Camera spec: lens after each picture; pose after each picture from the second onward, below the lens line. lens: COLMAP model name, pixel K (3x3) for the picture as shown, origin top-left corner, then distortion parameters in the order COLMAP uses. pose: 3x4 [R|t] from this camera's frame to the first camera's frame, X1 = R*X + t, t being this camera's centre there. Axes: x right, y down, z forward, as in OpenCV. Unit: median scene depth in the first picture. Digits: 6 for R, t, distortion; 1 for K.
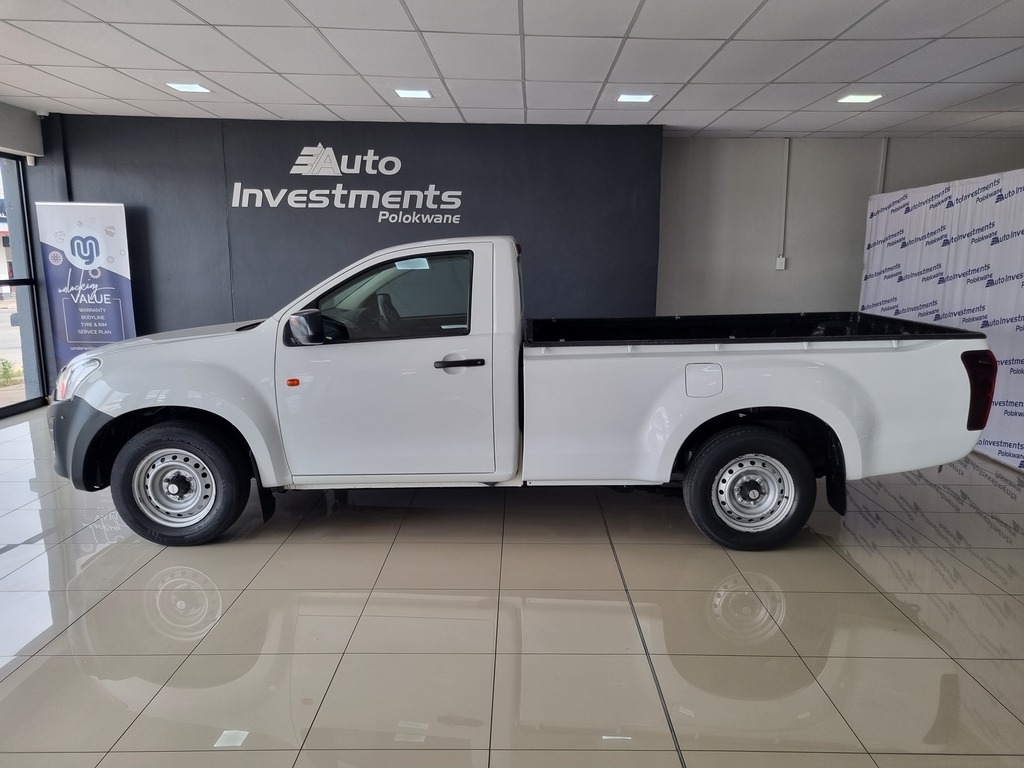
lens RADIAL K [[765.9, 0, 512.0], [0, 765.9, 384.0], [0, 0, 1]] dist [0.055661, -0.039270]
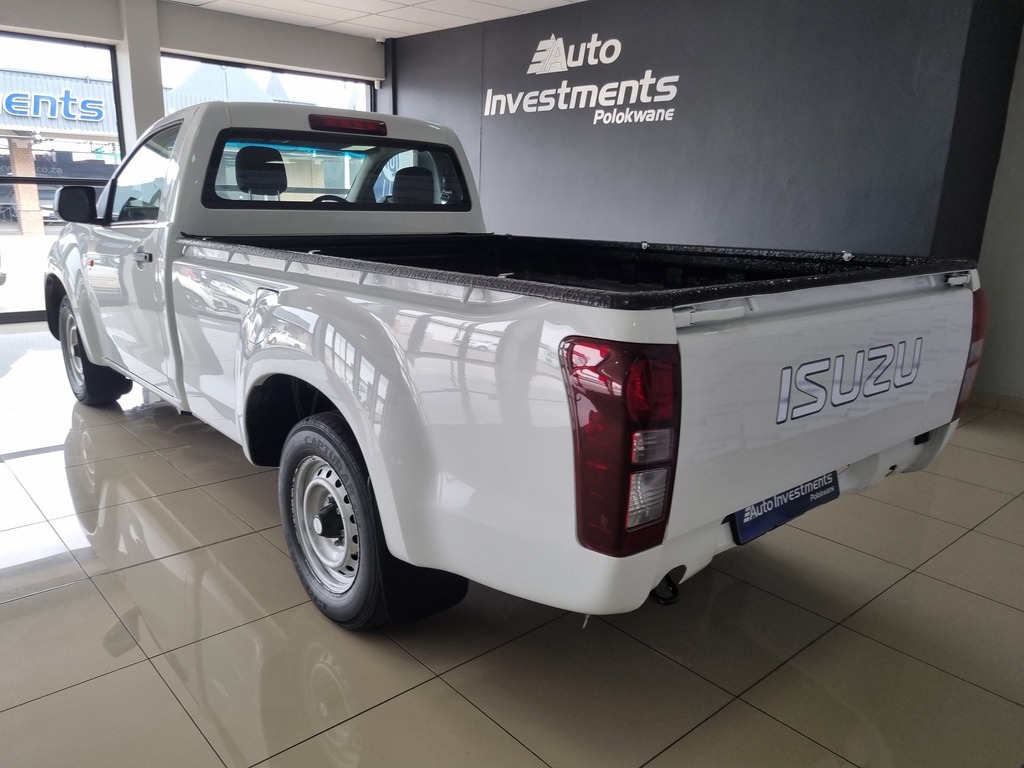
lens RADIAL K [[765.9, 0, 512.0], [0, 765.9, 384.0], [0, 0, 1]] dist [0.055661, -0.039270]
pose [[0.664342, 0.197543, -0.720852, 0.428873], [-0.152488, 0.979979, 0.128020, -0.027514], [0.731709, 0.024872, 0.681164, 0.373428]]
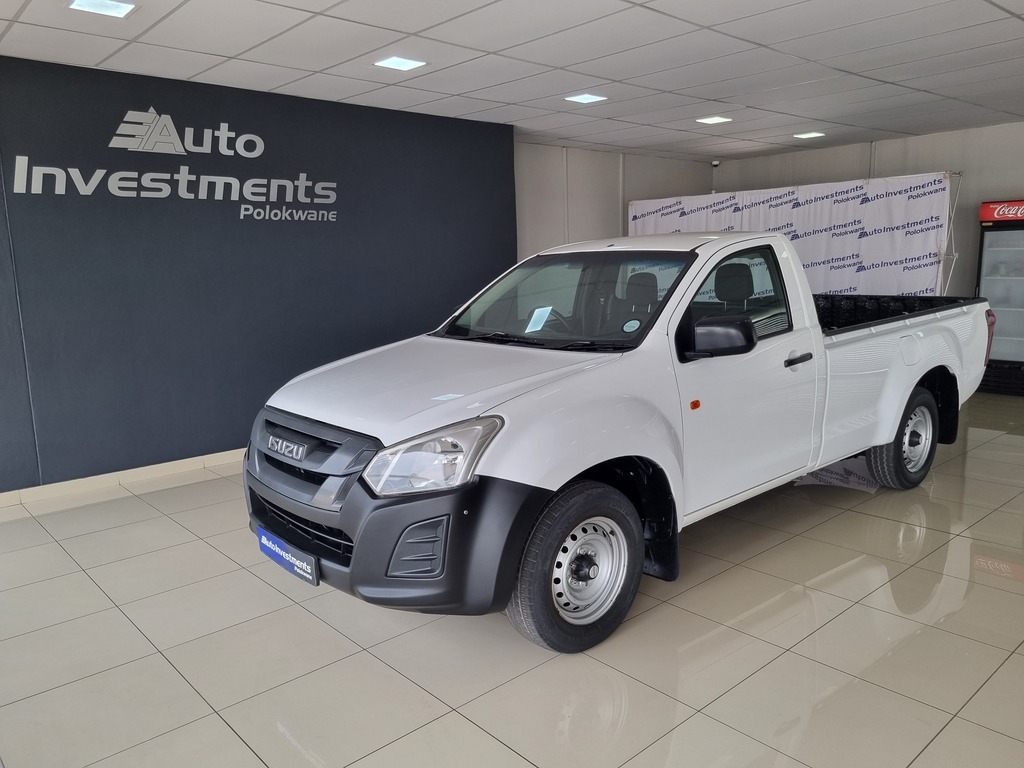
lens RADIAL K [[765.9, 0, 512.0], [0, 765.9, 384.0], [0, 0, 1]] dist [0.055661, -0.039270]
pose [[0.747550, -0.131695, 0.651019, -0.496386], [0.135763, 0.989749, 0.044323, -0.045228], [-0.650183, 0.055251, 0.757766, 0.251540]]
